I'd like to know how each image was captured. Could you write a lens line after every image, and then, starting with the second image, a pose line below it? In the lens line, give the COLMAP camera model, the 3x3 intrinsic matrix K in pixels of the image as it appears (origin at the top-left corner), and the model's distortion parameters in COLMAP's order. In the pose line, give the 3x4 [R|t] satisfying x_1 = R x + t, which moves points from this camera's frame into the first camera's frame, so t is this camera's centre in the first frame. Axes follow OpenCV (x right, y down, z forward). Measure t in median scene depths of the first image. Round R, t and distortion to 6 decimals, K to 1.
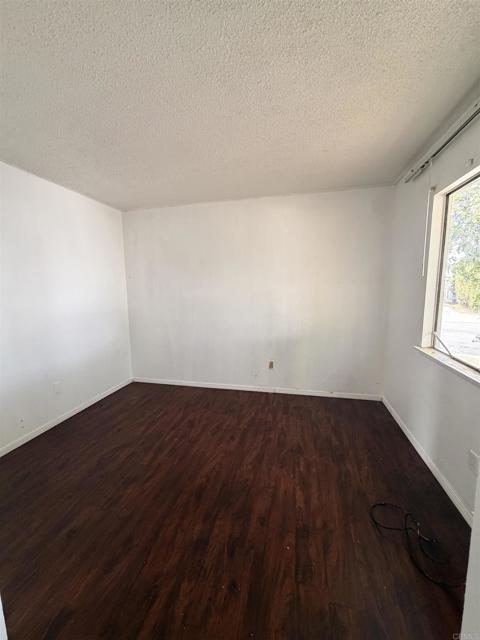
lens RADIAL K [[255.8, 0, 240.7], [0, 255.8, 318.7], [0, 0, 1]] dist [0.000706, 0.000079]
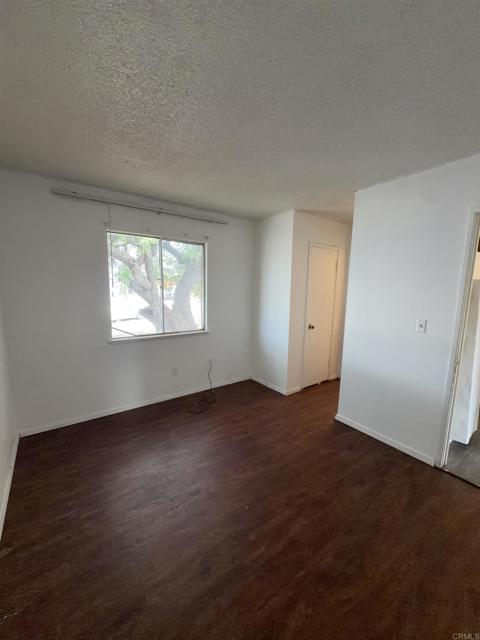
lens RADIAL K [[255.8, 0, 240.7], [0, 255.8, 318.7], [0, 0, 1]] dist [0.000706, 0.000079]
pose [[-0.763695, -0.082290, 0.640311, -0.812833], [0.075935, 0.973508, 0.215678, -0.287537], [-0.641096, 0.213334, -0.737214, 1.861548]]
